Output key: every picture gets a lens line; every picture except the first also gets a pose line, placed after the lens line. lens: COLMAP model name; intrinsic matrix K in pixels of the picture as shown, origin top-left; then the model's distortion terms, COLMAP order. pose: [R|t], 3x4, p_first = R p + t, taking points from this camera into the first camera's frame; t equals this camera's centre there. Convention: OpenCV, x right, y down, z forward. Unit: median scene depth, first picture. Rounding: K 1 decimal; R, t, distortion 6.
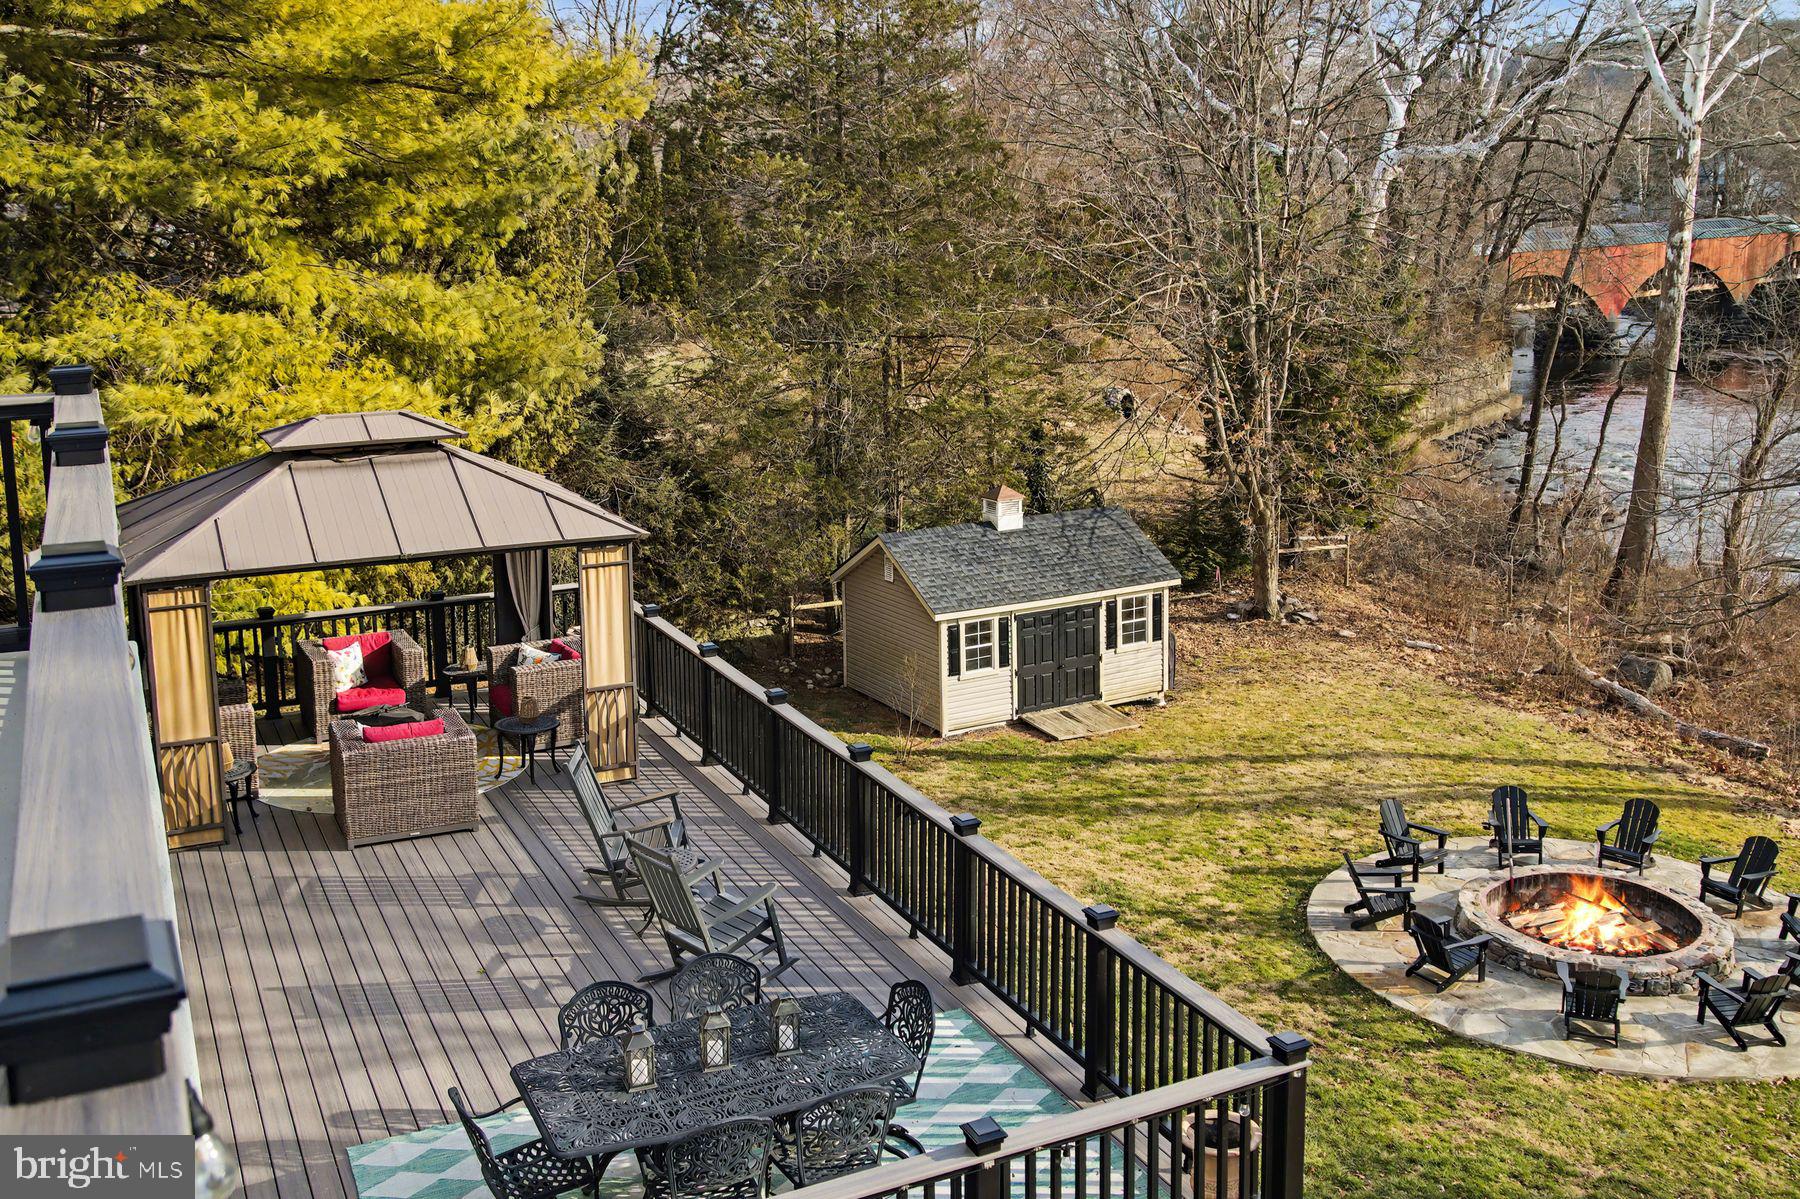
lens RADIAL K [[1806.7, 0, 900.8], [0, 1806.7, 466.4], [0, 0, 1]] dist [-0.018693, 0.033872]
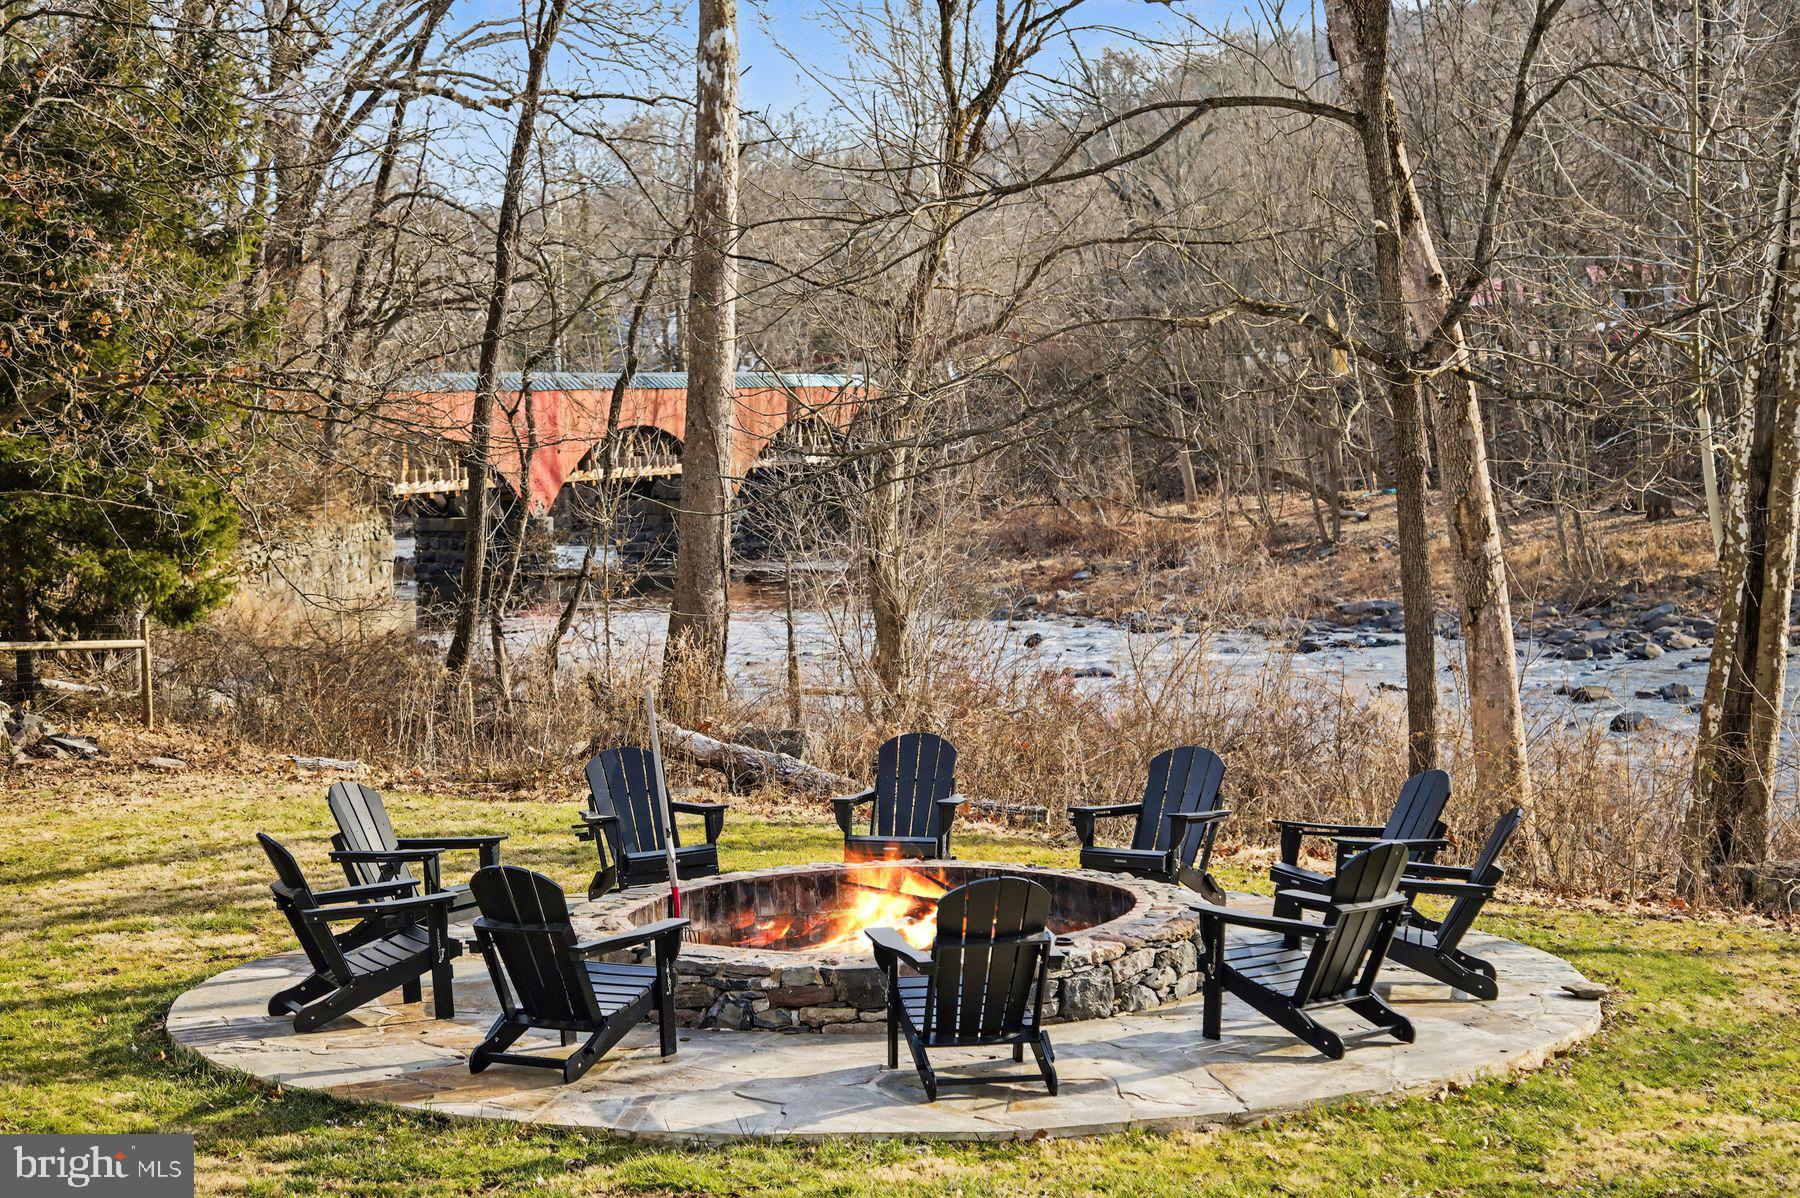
lens RADIAL K [[2965.7, 0, 900.0], [0, 2965.7, 599.0], [0, 0, 1]] dist [-0.031982, 0.045958]
pose [[0.868005, -0.034260, 0.495372, 0.065560], [0.107545, 0.986909, -0.120188, 0.258956], [-0.484769, 0.157599, 0.860326, 0.426005]]
